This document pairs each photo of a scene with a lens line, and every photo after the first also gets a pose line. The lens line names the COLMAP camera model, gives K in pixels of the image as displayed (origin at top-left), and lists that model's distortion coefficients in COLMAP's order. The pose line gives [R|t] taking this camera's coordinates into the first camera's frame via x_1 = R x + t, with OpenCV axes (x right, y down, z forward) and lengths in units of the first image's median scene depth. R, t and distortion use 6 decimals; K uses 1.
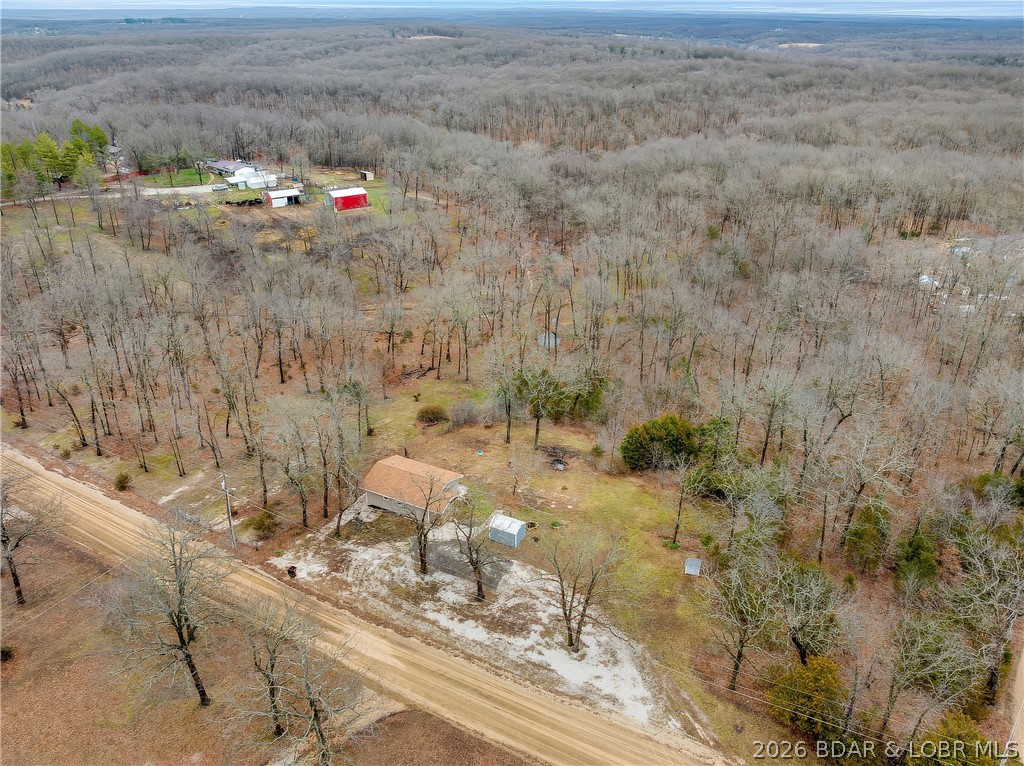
lens RADIAL K [[715.6, 0, 512.0], [0, 715.6, 383.0], [0, 0, 1]] dist [-0.033524, -0.000213]
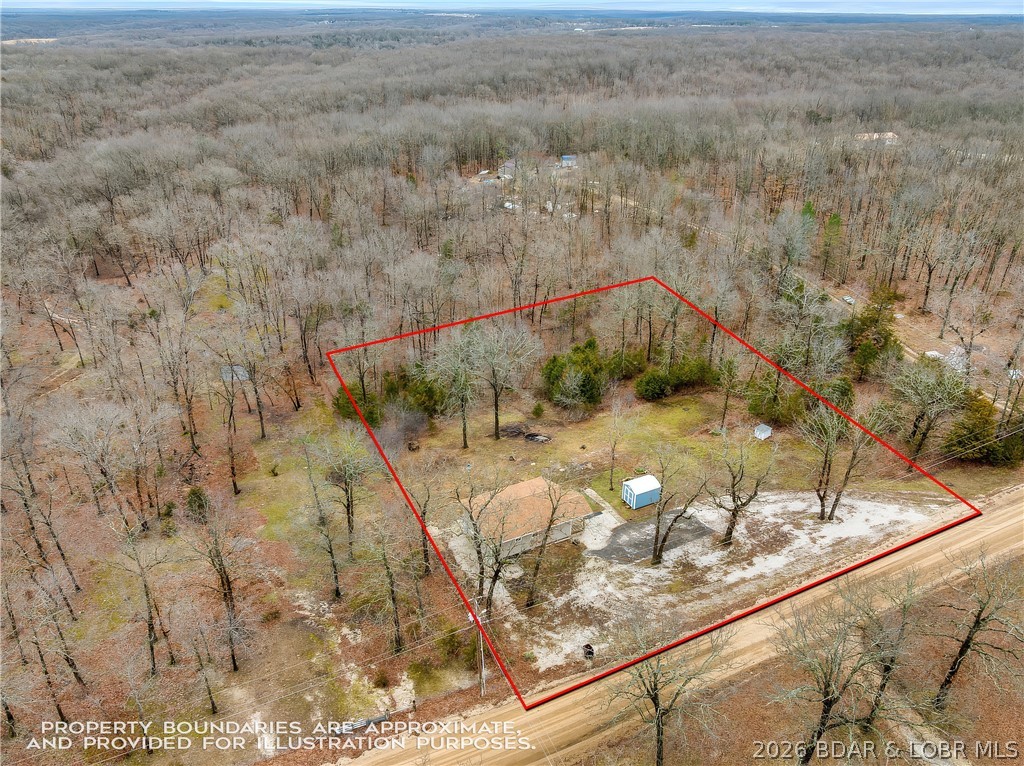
lens RADIAL K [[715.6, 0, 512.0], [0, 715.6, 383.0], [0, 0, 1]] dist [-0.033524, -0.000213]
pose [[0.603012, -0.370763, 0.706337, -0.864052], [0.363050, 0.915970, 0.170860, -0.183013], [-0.710332, 0.153405, 0.686947, 0.513004]]
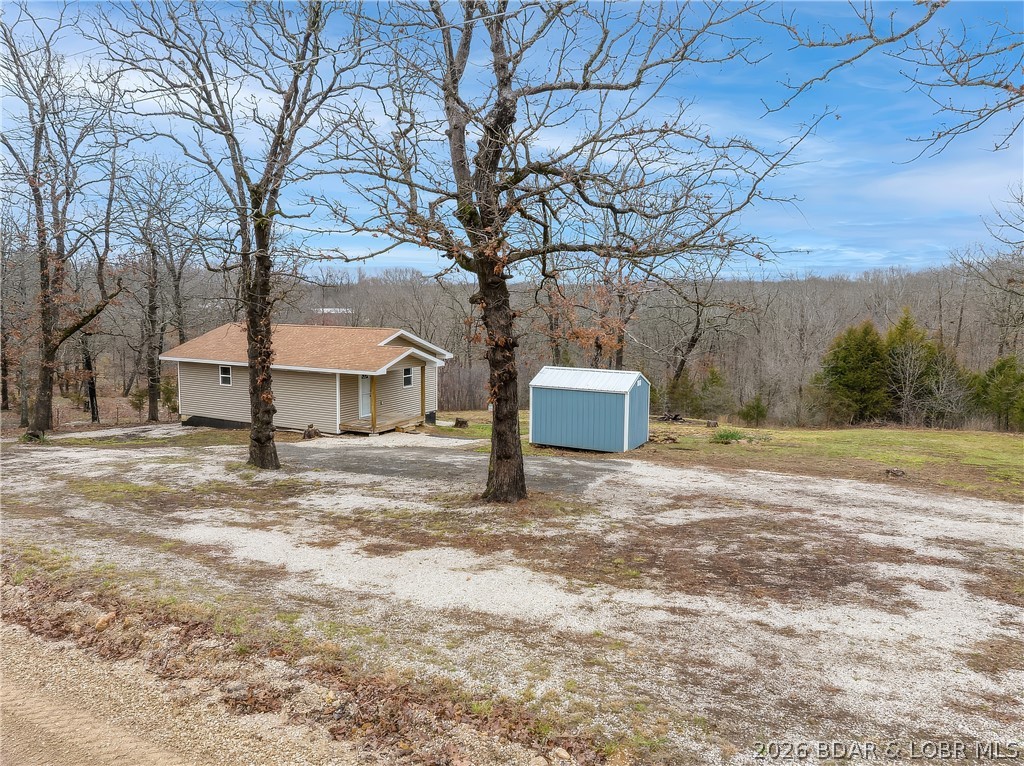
lens RADIAL K [[715.6, 0, 512.0], [0, 715.6, 383.0], [0, 0, 1]] dist [-0.033524, -0.000213]
pose [[0.999916, 0.005461, -0.011755, -0.041838], [-0.009199, 0.937919, -0.346732, 0.348392], [0.009131, 0.346811, 0.937891, 0.836862]]
